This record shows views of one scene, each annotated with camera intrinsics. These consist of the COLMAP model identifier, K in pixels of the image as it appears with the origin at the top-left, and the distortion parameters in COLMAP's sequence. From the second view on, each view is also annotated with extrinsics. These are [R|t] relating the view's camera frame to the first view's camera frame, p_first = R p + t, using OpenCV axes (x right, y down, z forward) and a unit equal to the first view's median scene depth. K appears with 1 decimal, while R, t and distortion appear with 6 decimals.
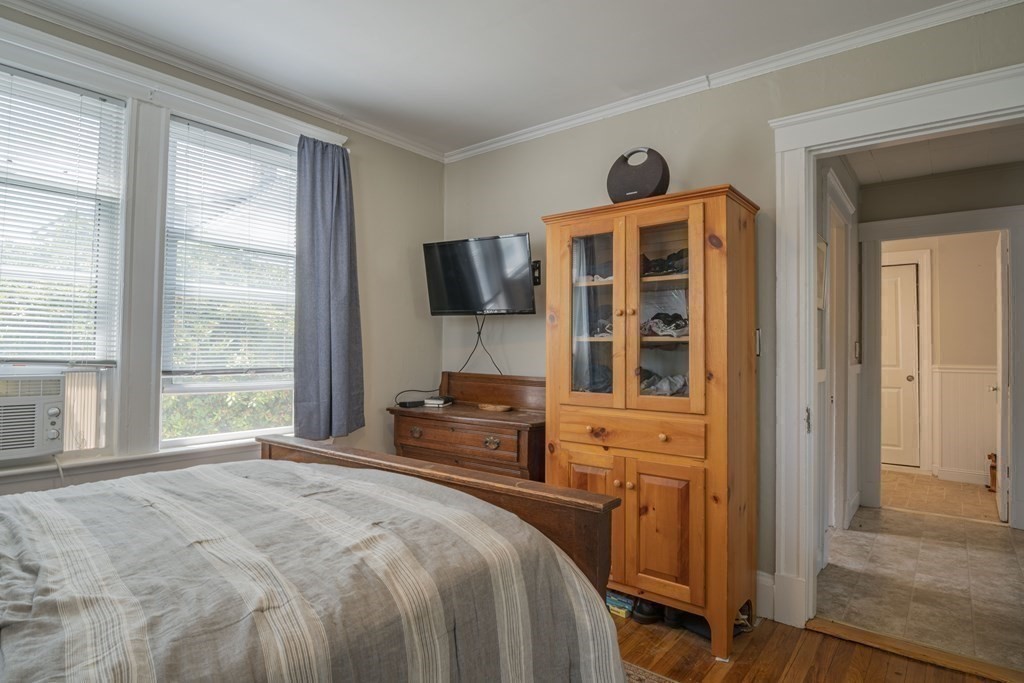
lens RADIAL K [[540.3, 0, 510.7], [0, 540.3, 343.5], [0, 0, 1]] dist [-0.025242, -0.000278]
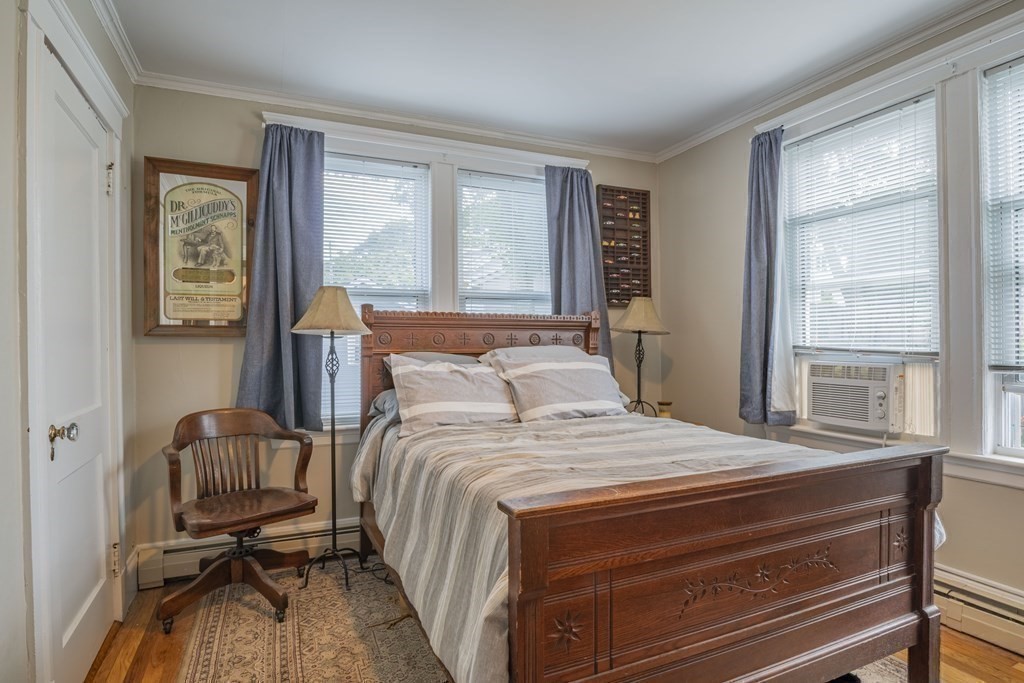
lens RADIAL K [[540.3, 0, 512.9], [0, 540.3, 343.7], [0, 0, 1]] dist [-0.025242, -0.000278]
pose [[-0.462433, 0.006603, -0.886630, 0.542047], [0.025254, 0.999665, -0.005727, 0.001439], [0.886294, -0.025039, -0.462445, 0.793958]]
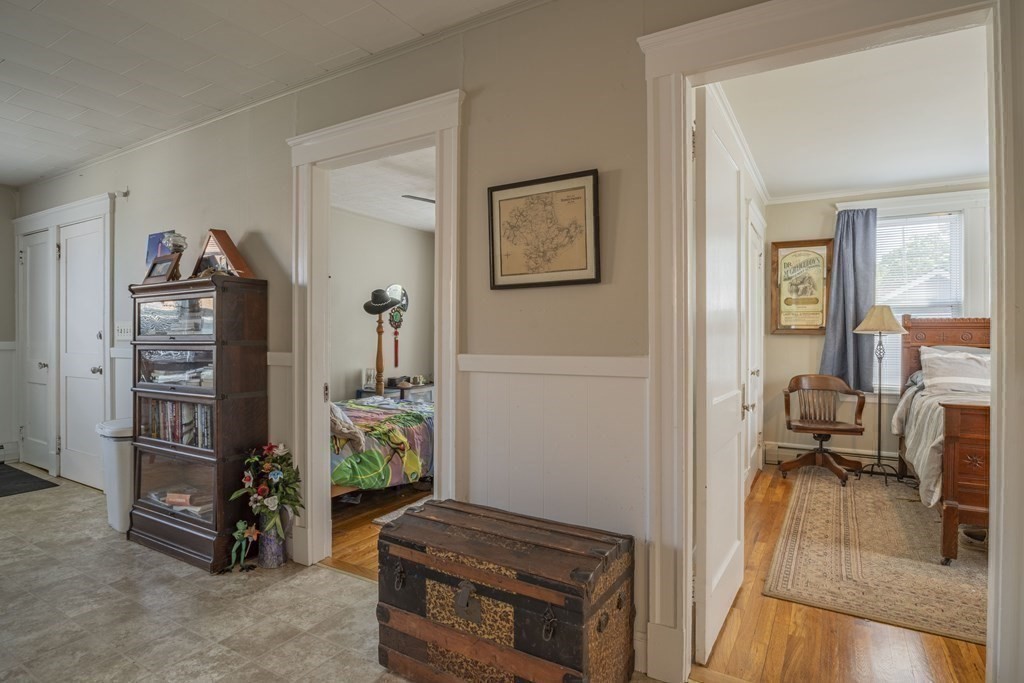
lens RADIAL K [[540.3, 0, 511.0], [0, 540.3, 342.2], [0, 0, 1]] dist [-0.025242, -0.000278]
pose [[-0.991998, -0.002713, -0.126222, 0.859493], [-0.000639, 0.999864, -0.016465, 0.013014], [0.126250, -0.016253, -0.991865, 1.176493]]
